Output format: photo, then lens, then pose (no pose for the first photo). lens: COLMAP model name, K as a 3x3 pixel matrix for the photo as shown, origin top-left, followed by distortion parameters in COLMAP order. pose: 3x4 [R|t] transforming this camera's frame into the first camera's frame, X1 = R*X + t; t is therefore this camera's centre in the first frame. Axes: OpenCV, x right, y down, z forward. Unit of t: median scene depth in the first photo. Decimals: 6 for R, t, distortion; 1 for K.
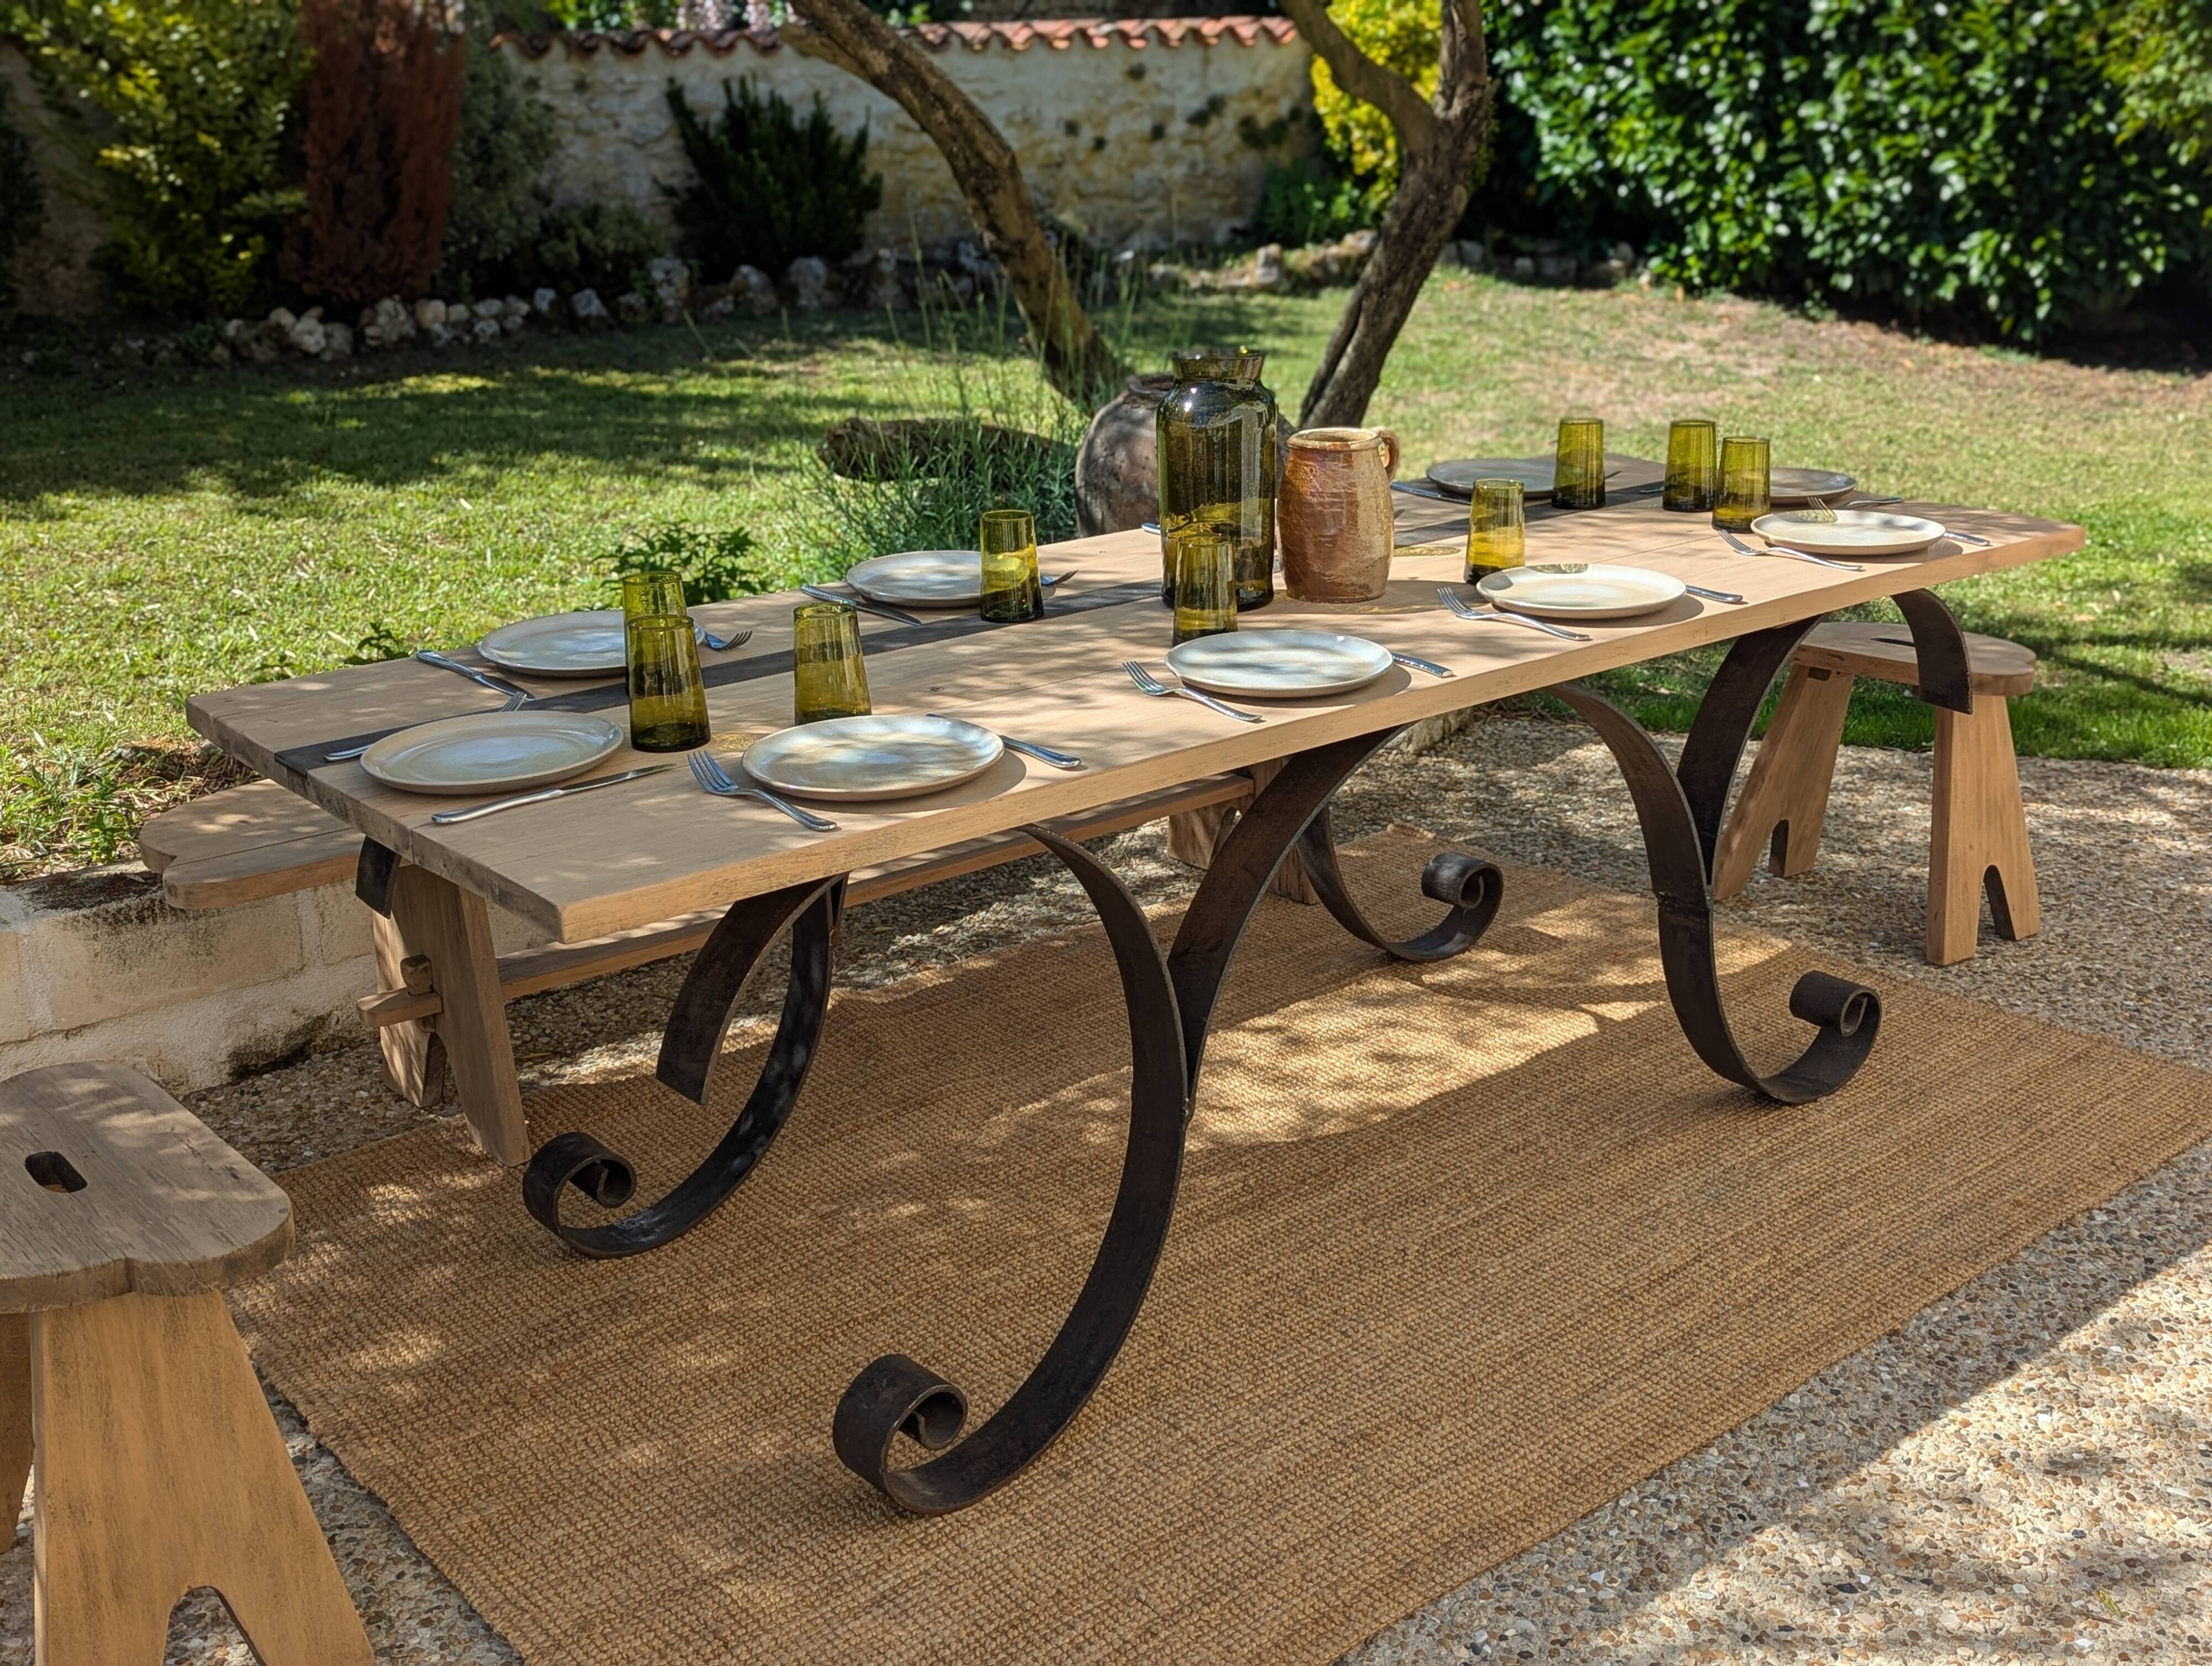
lens RADIAL K [[2384.5, 0, 1142.2], [0, 2384.5, 784.5], [0, 0, 1]] dist [0.042682, 0.000000]
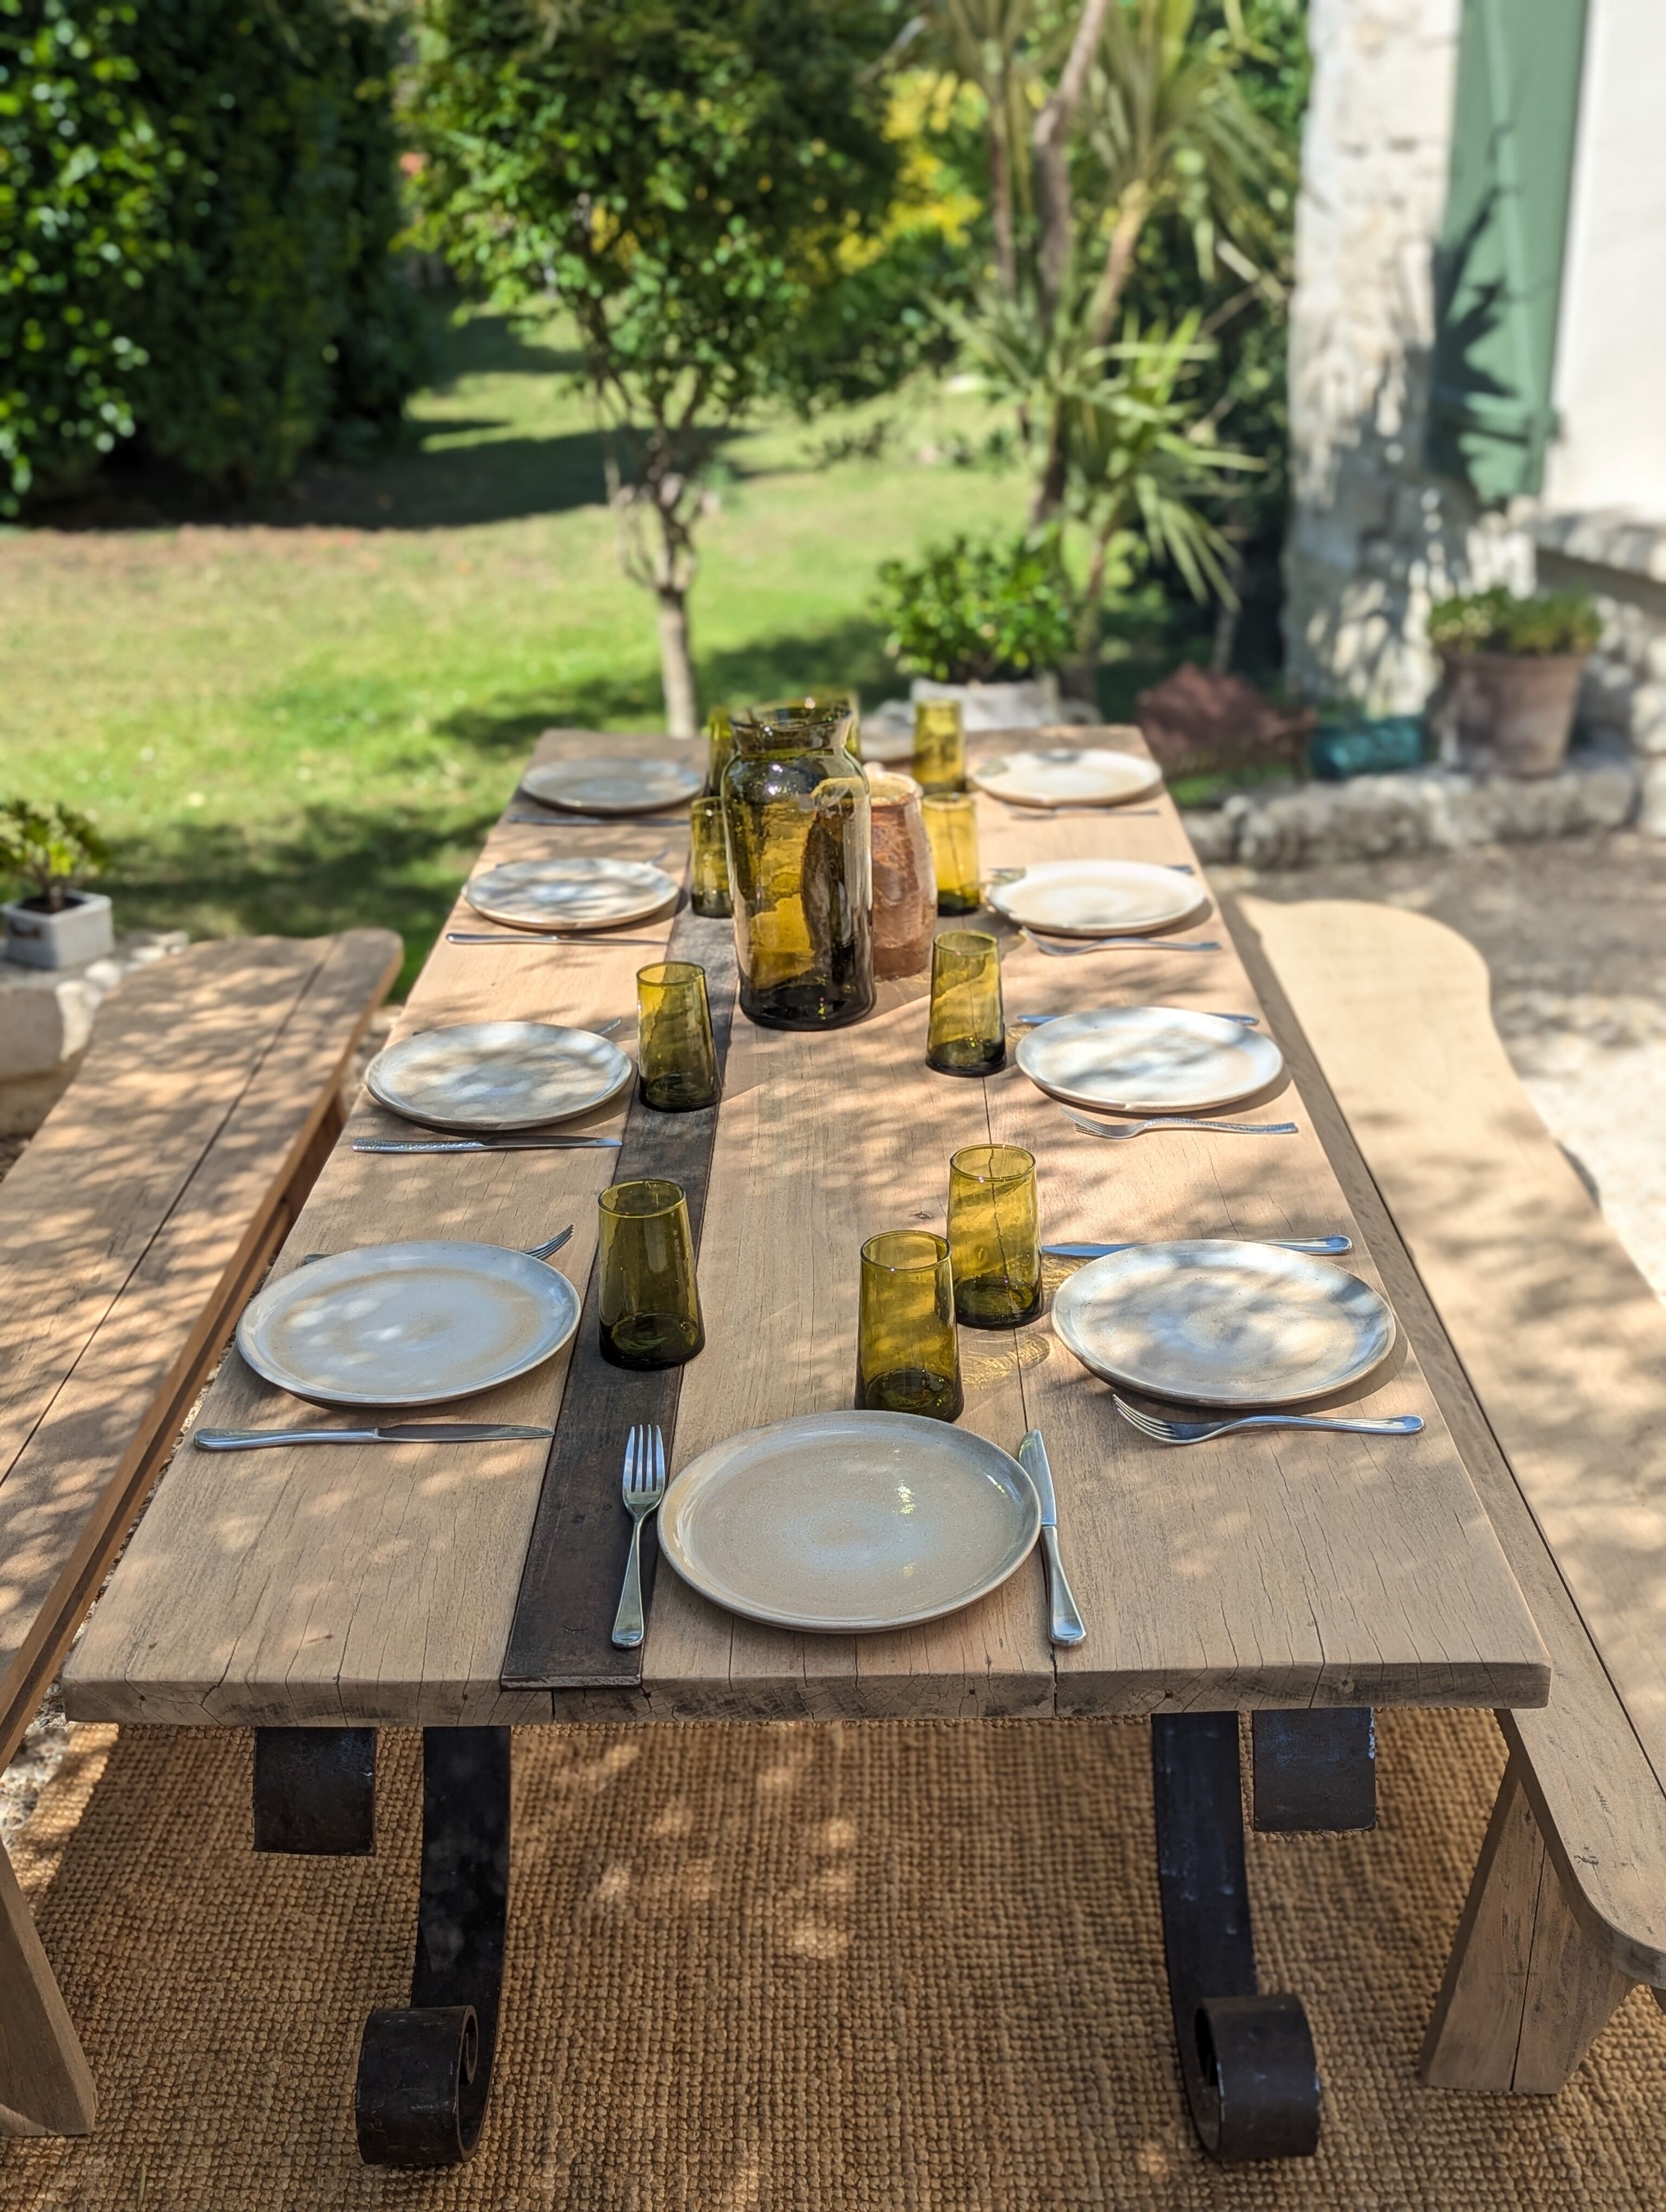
lens RADIAL K [[2384.6, 0, 849.0], [0, 2384.6, 1099.1], [0, 0, 1]] dist [0.042682, 0.000000]
pose [[0.637492, -0.290207, 0.713711, -0.165636], [0.233710, 0.955540, 0.179787, -0.057186], [-0.734155, 0.052189, 0.676974, 0.126762]]
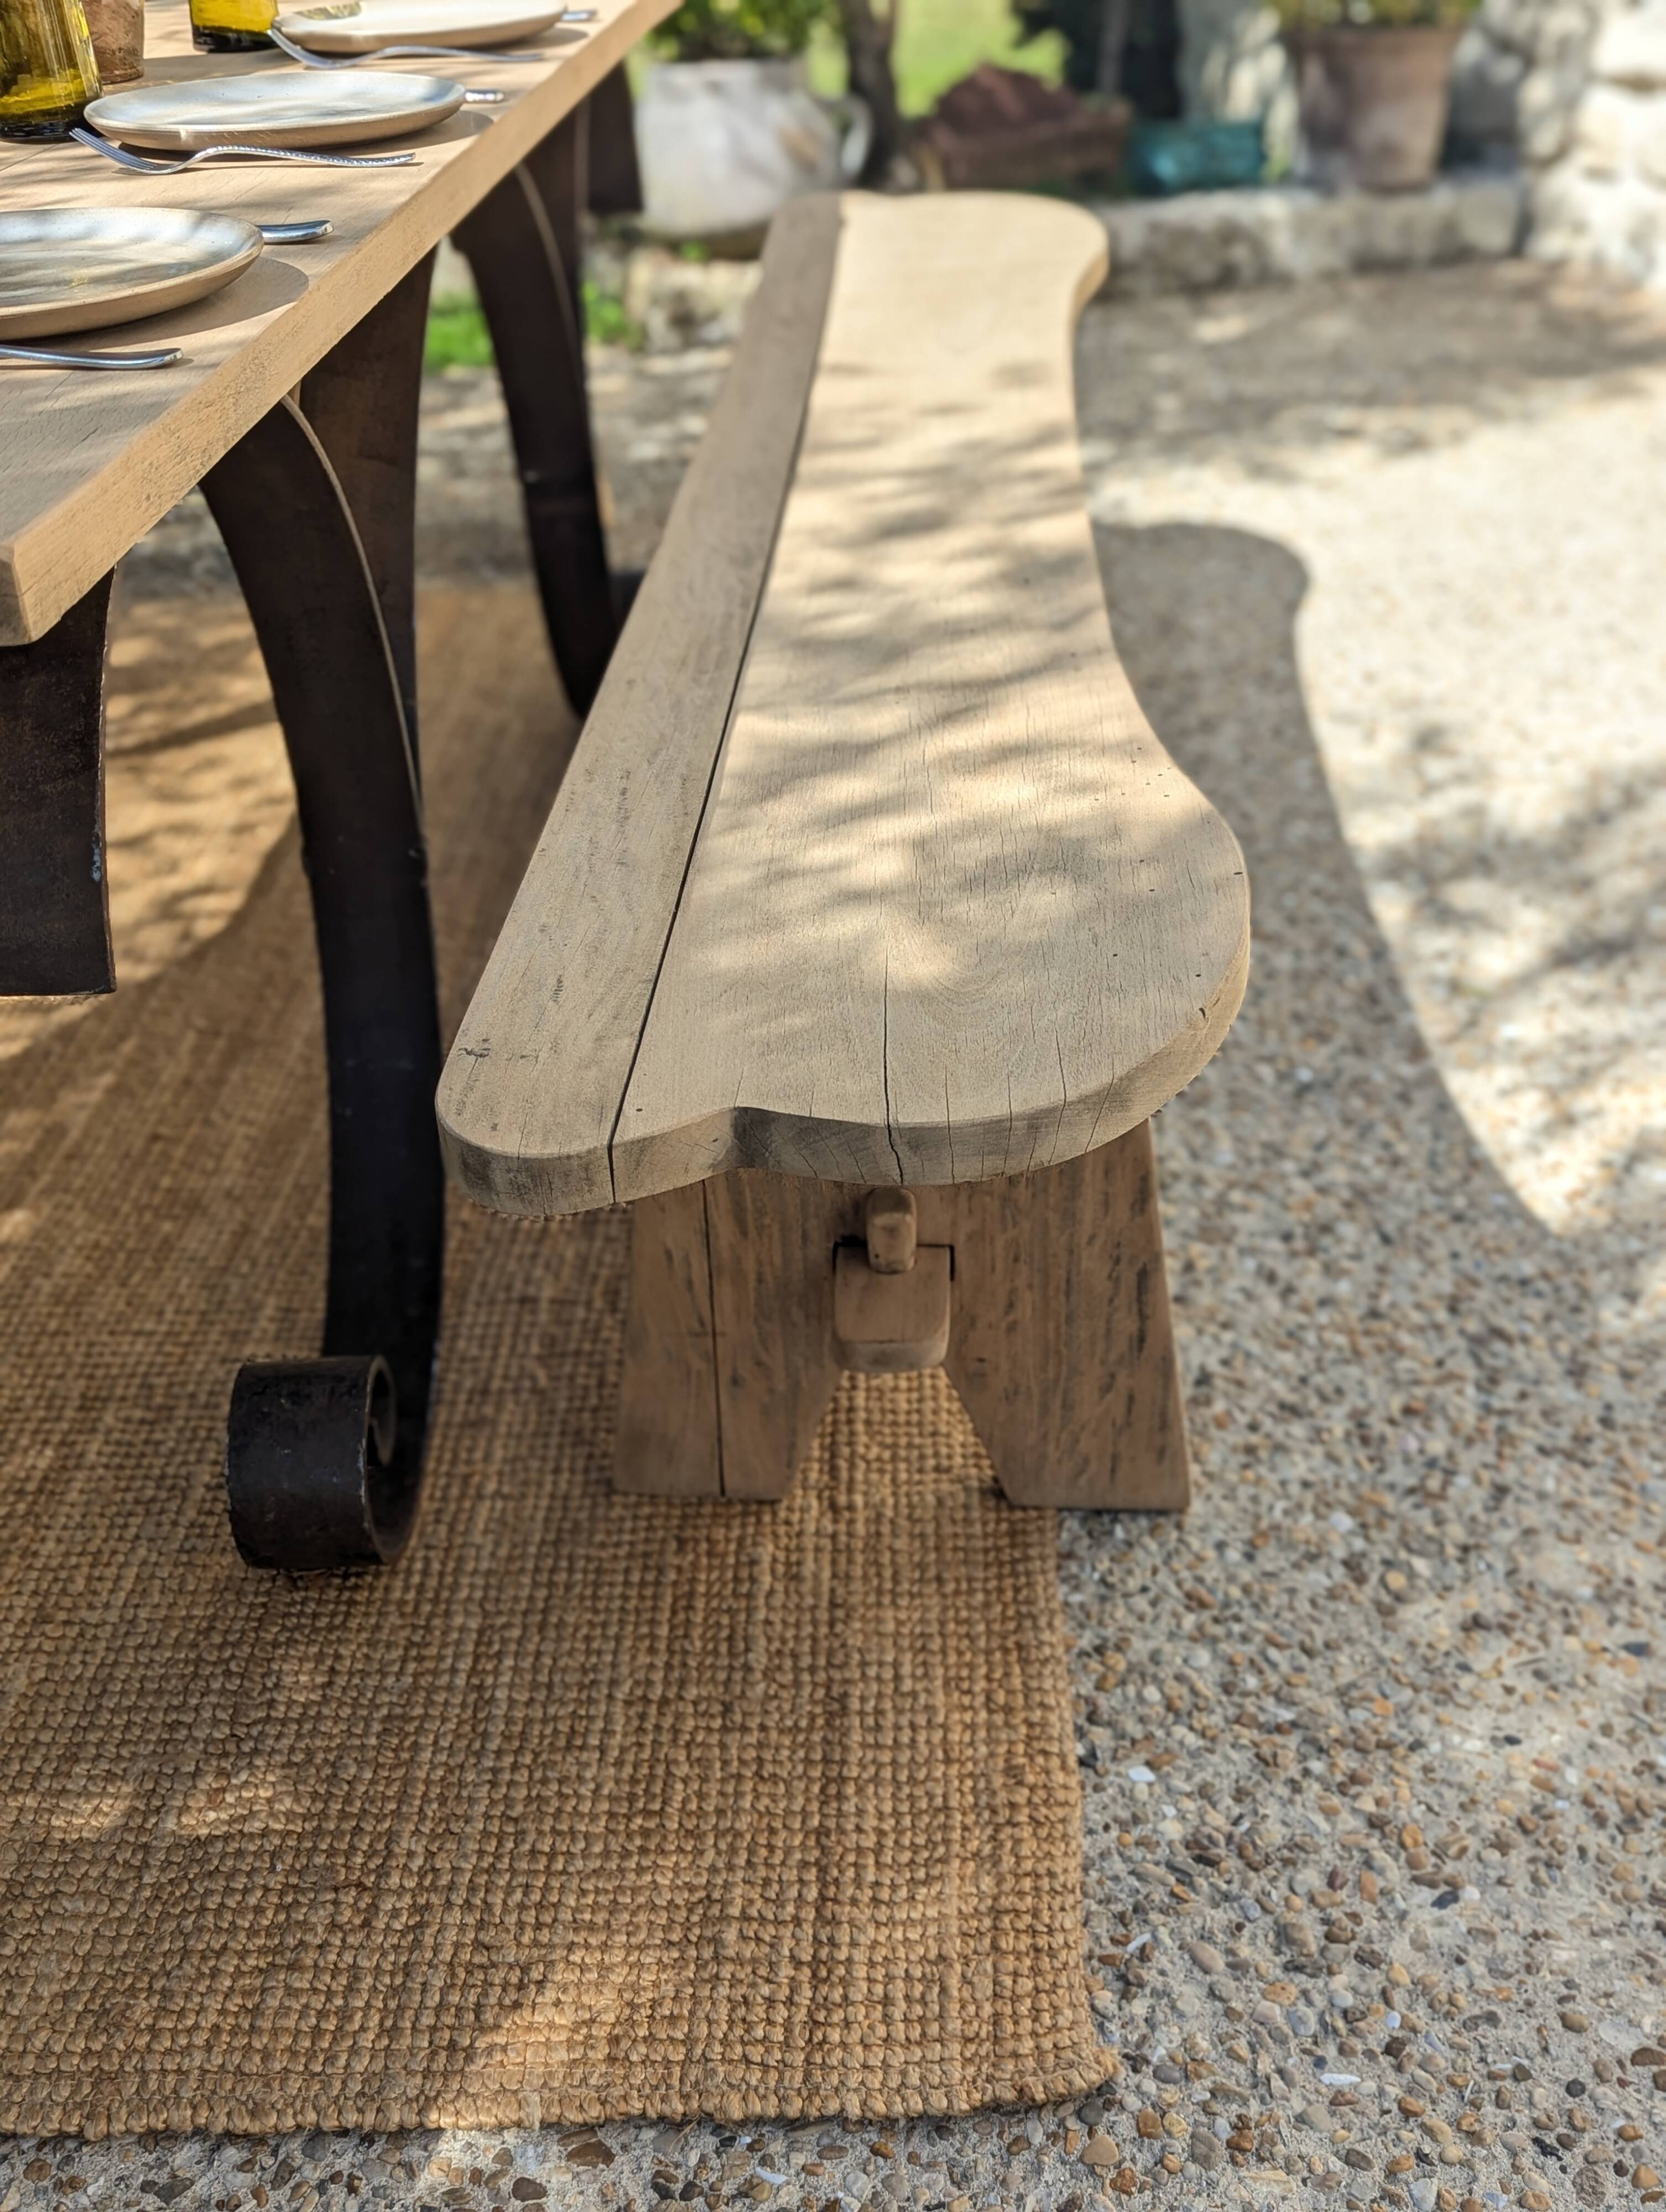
lens RADIAL K [[2384.5, 0, 850.7], [0, 2384.5, 1120.8], [0, 0, 1]] dist [0.042682, 0.000000]
pose [[0.668401, -0.385341, 0.636202, -0.087360], [0.252421, 0.922093, 0.293306, 0.011167], [-0.699660, -0.035455, 0.713596, 0.115177]]
